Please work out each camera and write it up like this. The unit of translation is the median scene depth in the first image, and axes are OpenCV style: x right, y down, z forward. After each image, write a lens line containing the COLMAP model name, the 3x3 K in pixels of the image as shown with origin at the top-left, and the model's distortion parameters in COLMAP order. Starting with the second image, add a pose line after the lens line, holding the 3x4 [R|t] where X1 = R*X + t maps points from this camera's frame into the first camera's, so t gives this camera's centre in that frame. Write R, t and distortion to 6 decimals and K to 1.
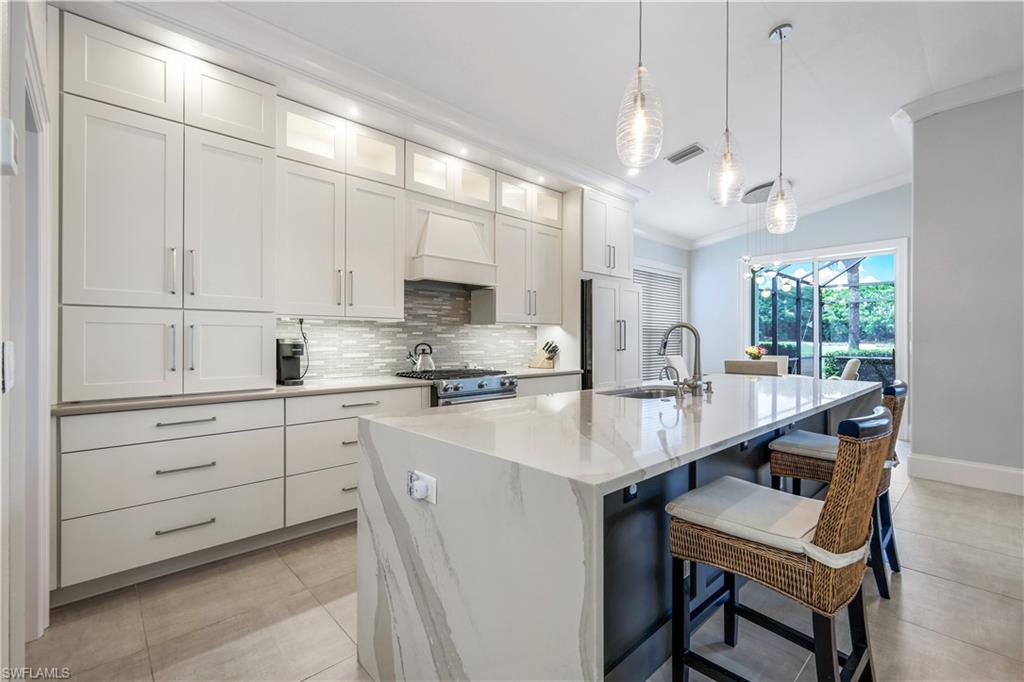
lens RADIAL K [[453.5, 0, 514.8], [0, 453.5, 340.2], [0, 0, 1]] dist [0.009569, -0.000060]
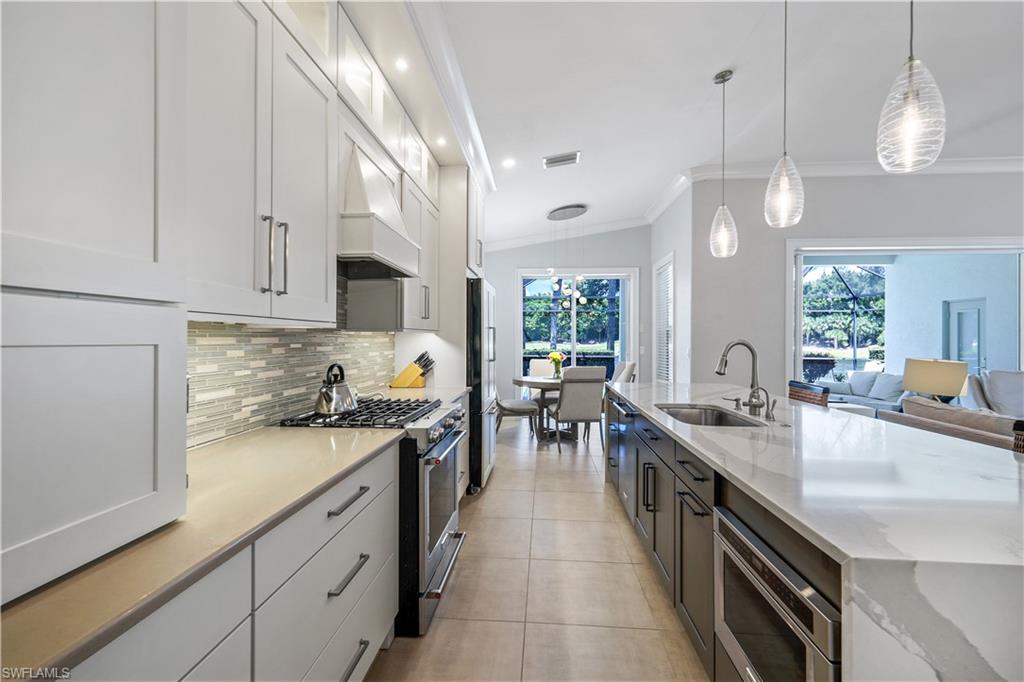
lens RADIAL K [[453.5, 0, 504.1], [0, 453.5, 335.9], [0, 0, 1]] dist [0.009569, -0.000060]
pose [[0.749028, 0.007244, 0.662499, -0.393714], [-0.002026, 0.999961, -0.008644, -0.023239], [-0.662536, 0.005132, 0.749013, 0.385757]]
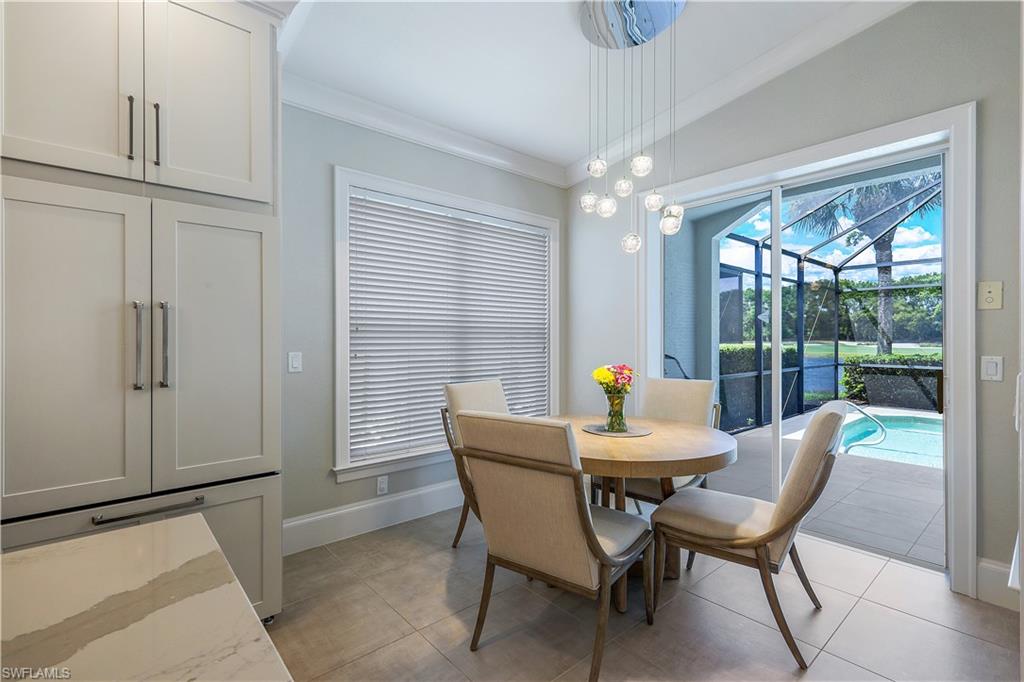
lens RADIAL K [[453.5, 0, 518.5], [0, 453.5, 341.1], [0, 0, 1]] dist [0.009569, -0.000060]
pose [[0.998612, 0.001692, -0.052637, 0.645070], [-0.001293, 0.999970, 0.007611, -0.019798], [0.052648, -0.007532, 0.998585, 0.779564]]
